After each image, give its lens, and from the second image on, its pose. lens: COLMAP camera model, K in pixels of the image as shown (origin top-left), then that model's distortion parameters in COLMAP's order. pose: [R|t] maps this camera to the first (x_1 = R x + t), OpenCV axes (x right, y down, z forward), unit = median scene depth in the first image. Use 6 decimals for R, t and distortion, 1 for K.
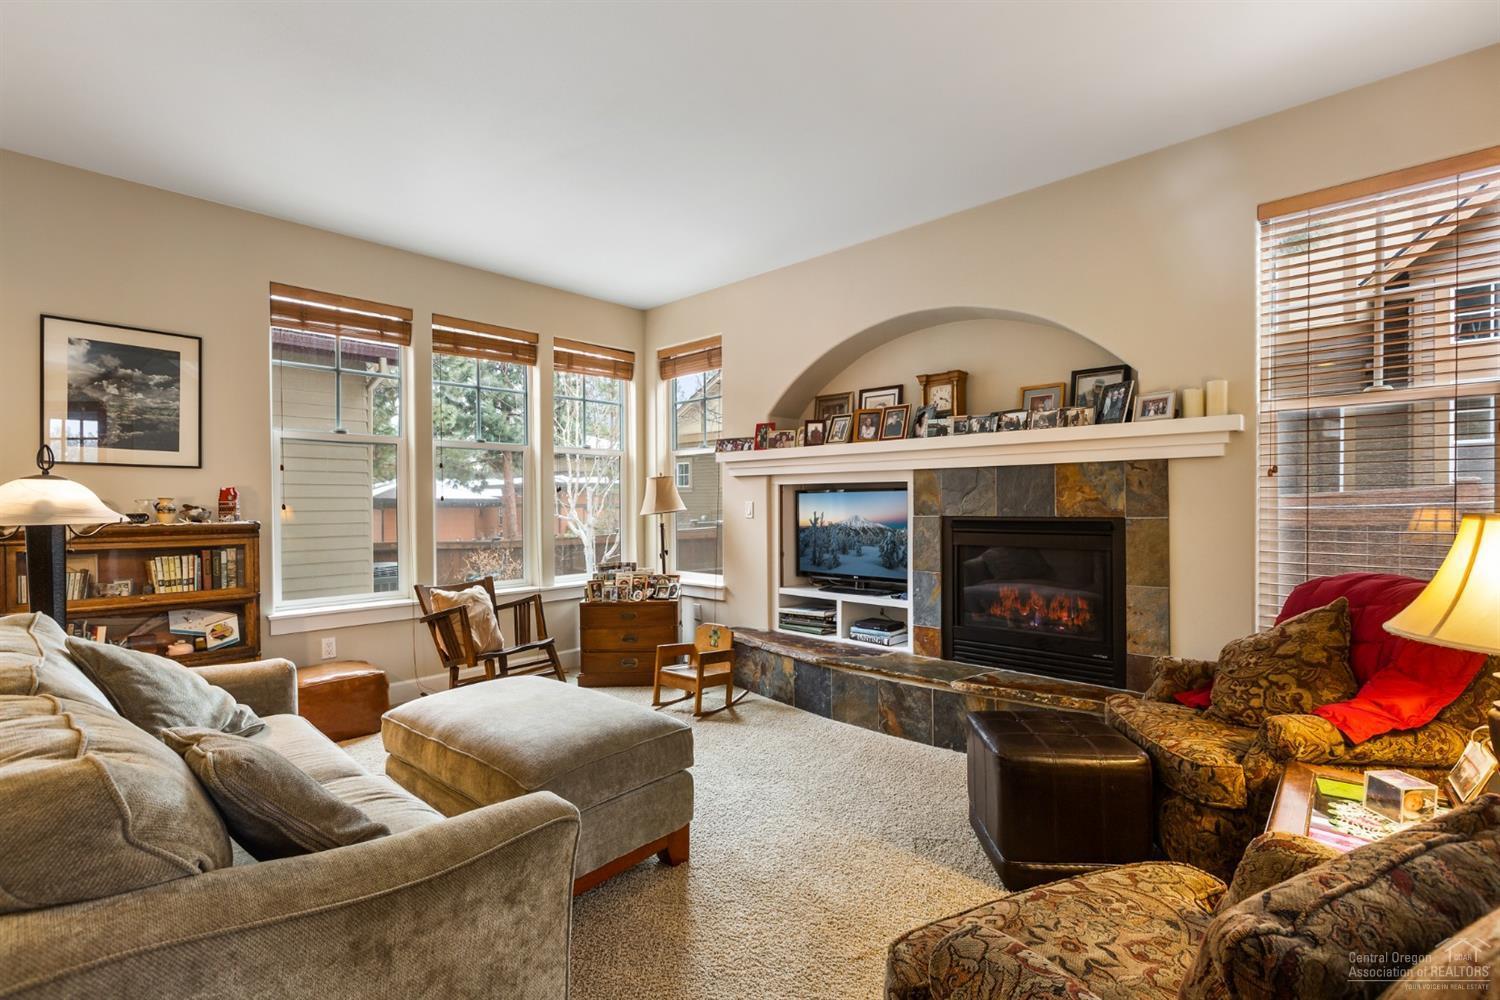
lens RADIAL K [[684.4, 0, 729.4], [0, 684.4, 497.5], [0, 0, 1]] dist [-0.000578, -0.000012]
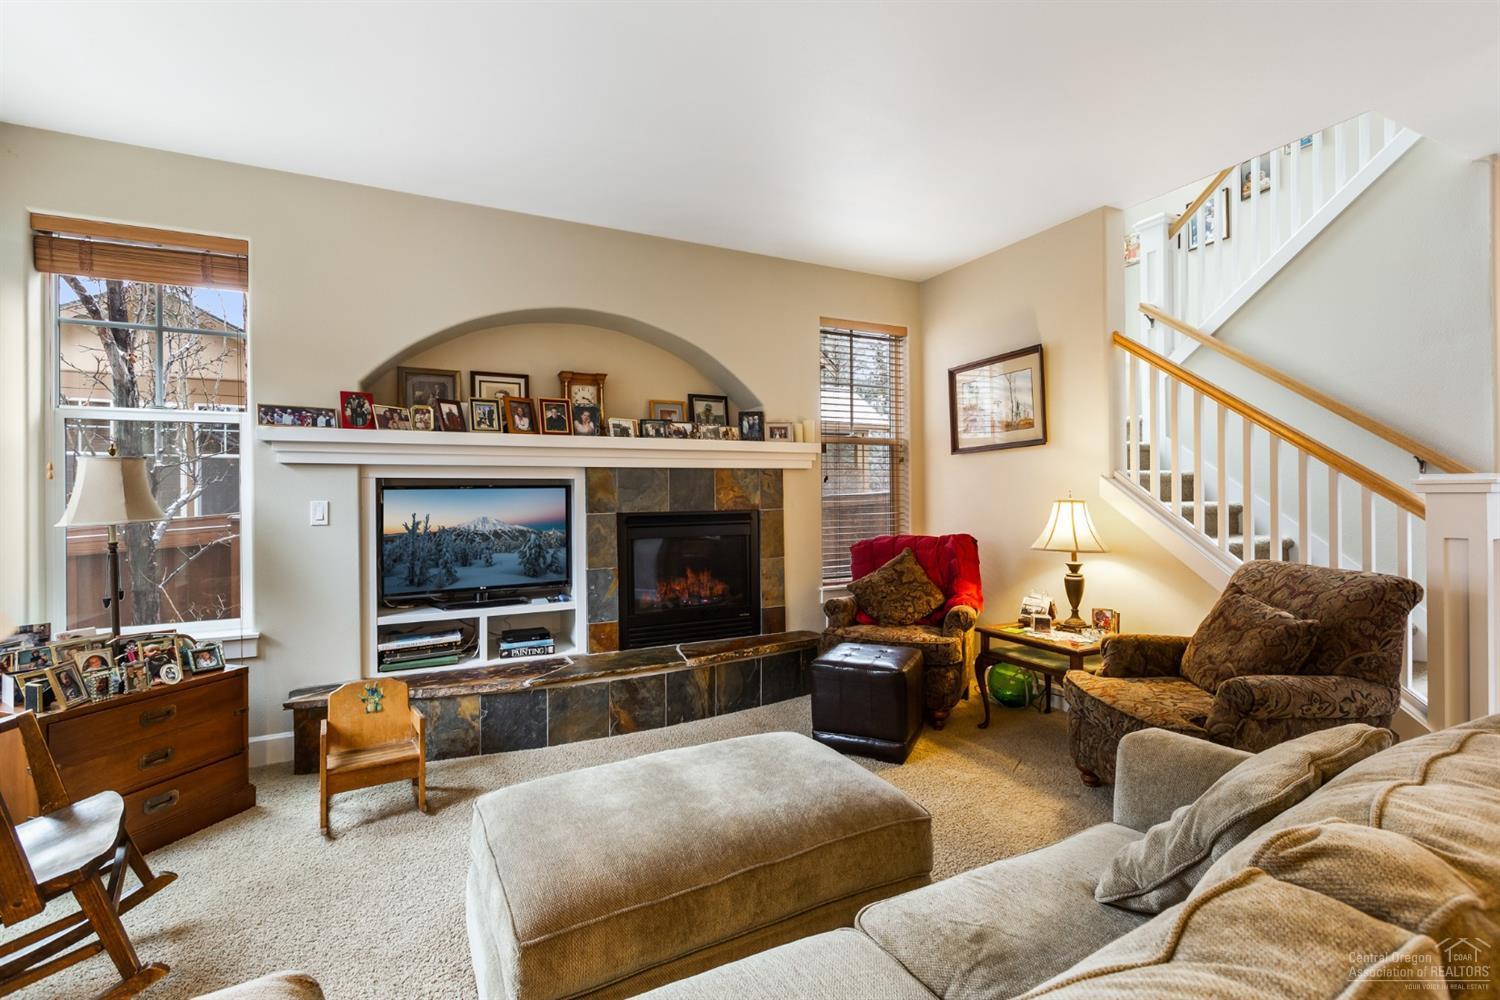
lens RADIAL K [[684.4, 0, 729.4], [0, 684.4, 497.5], [0, 0, 1]] dist [-0.000578, -0.000012]
pose [[0.339593, 0.002860, 0.940568, -0.578186], [0.004881, 0.999977, -0.004803, 0.008565], [-0.940560, 0.006222, 0.339571, 0.459833]]
